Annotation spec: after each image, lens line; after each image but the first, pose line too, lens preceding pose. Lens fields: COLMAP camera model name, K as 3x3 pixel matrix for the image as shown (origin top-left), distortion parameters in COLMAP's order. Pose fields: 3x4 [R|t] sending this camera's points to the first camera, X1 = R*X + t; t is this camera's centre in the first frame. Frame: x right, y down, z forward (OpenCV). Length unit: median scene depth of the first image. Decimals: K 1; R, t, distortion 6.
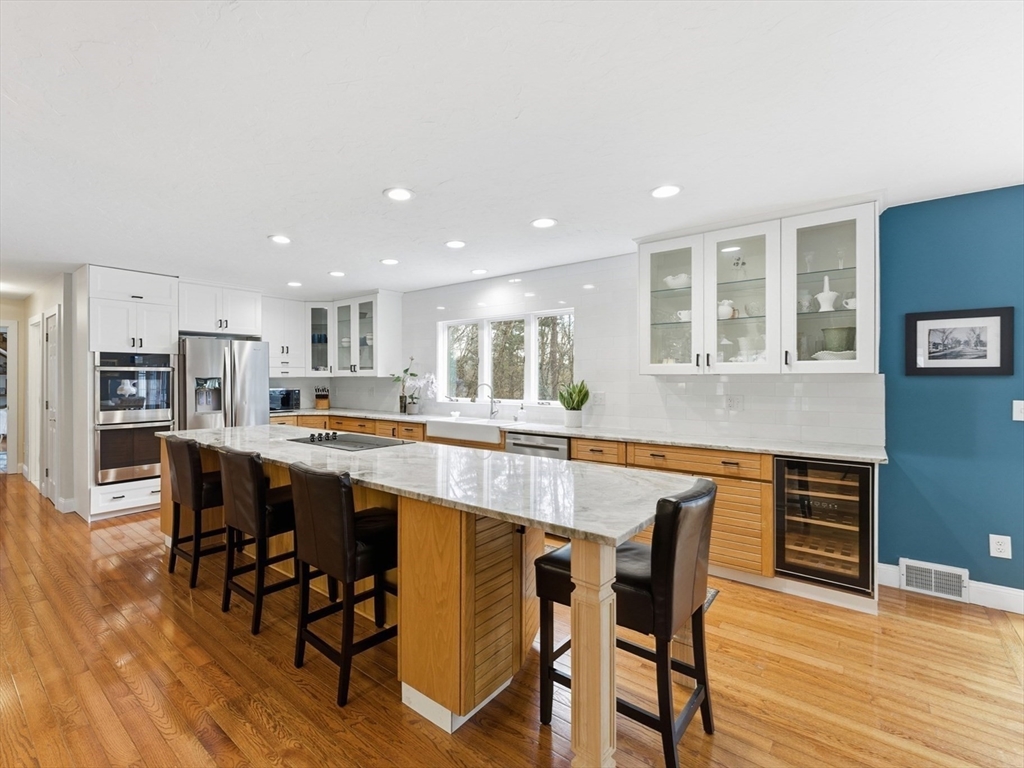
lens RADIAL K [[466.8, 0, 473.4], [0, 466.8, 377.9], [0, 0, 1]] dist [-0.002848, 0.000943]
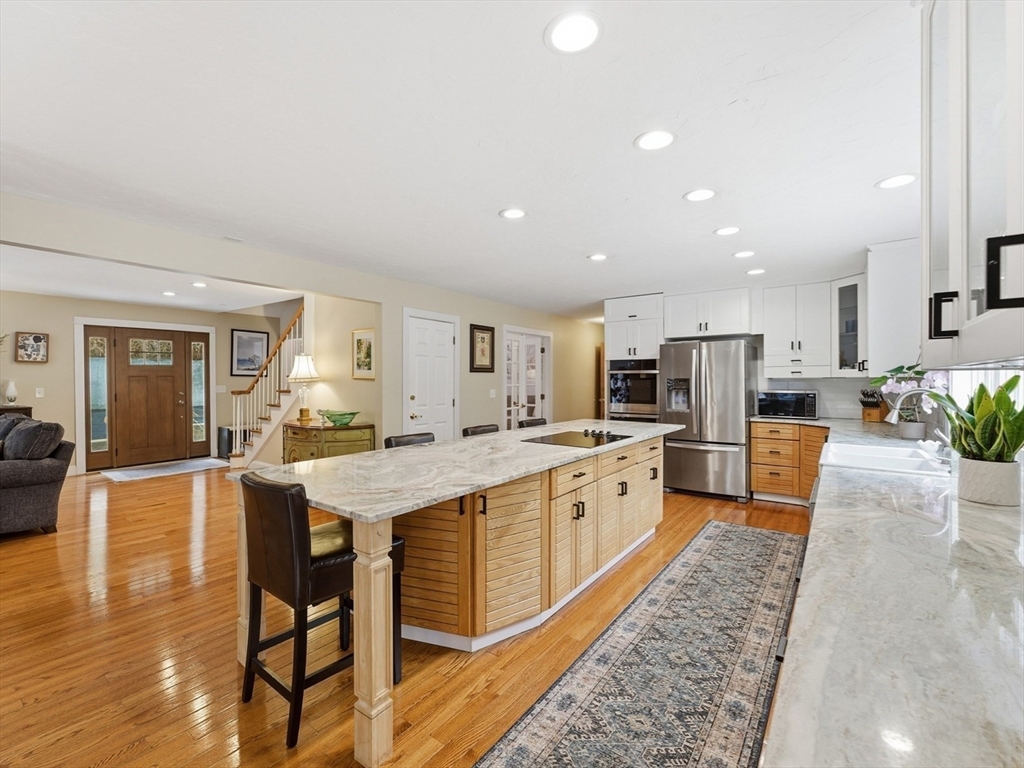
lens RADIAL K [[466.8, 0, 484.4], [0, 466.8, 382.2], [0, 0, 1]] dist [-0.002848, 0.000943]
pose [[0.046601, 0.006420, -0.998893, 0.437972], [0.000501, 0.999979, 0.006451, 0.000609], [0.998913, -0.000801, 0.046597, 0.419435]]
